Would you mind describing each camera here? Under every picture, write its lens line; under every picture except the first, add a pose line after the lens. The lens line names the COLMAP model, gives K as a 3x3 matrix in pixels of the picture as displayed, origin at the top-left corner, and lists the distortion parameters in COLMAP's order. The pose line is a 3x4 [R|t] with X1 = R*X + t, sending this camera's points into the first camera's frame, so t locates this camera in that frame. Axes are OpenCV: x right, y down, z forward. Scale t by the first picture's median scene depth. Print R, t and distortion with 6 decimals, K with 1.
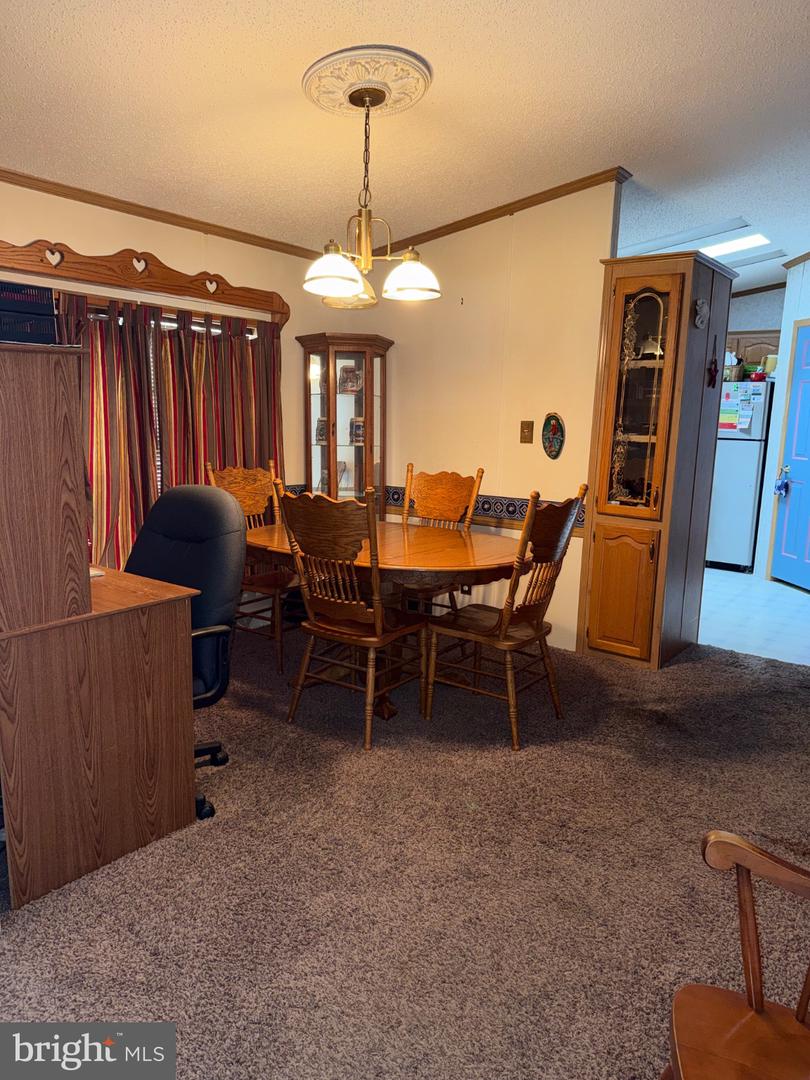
lens RADIAL K [[749.9, 0, 406.1], [0, 749.9, 543.2], [0, 0, 1]] dist [0.148253, -0.265231]
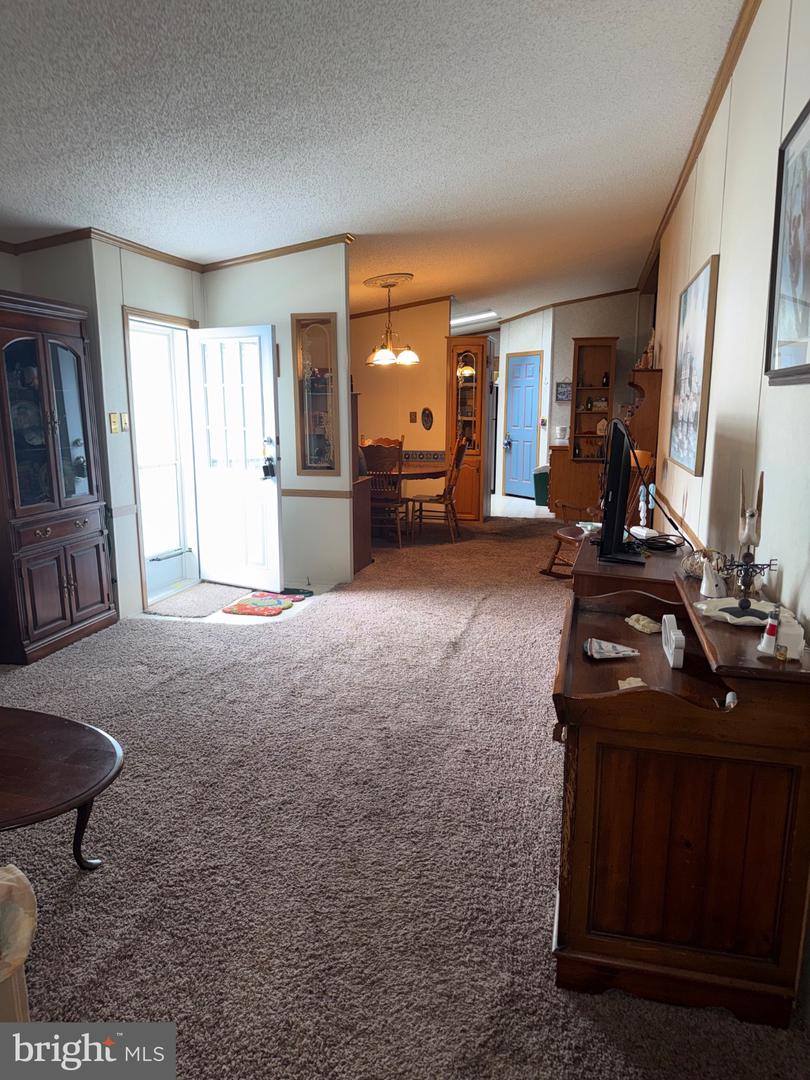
lens RADIAL K [[749.9, 0, 406.1], [0, 749.9, 543.2], [0, 0, 1]] dist [0.148253, -0.265231]
pose [[0.917963, -0.097468, 0.384504, -0.924474], [0.091733, 0.995227, 0.033278, 0.166550], [-0.385912, 0.004724, 0.922523, -1.185967]]
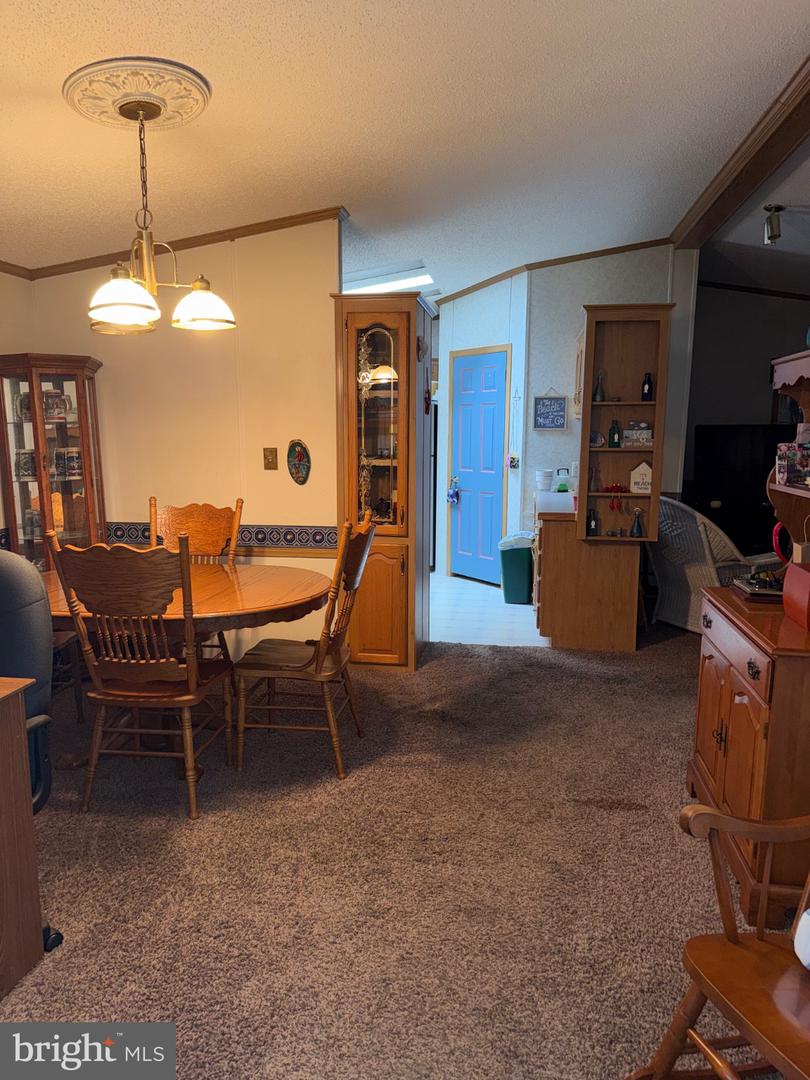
lens RADIAL K [[749.8, 0, 408.9], [0, 749.8, 542.2], [0, 0, 1]] dist [0.120433, -0.173312]
pose [[0.880426, -0.093640, 0.464845, -0.210974], [0.101313, 0.994818, 0.008510, -0.038216], [-0.463233, 0.039603, 0.885351, 0.052685]]
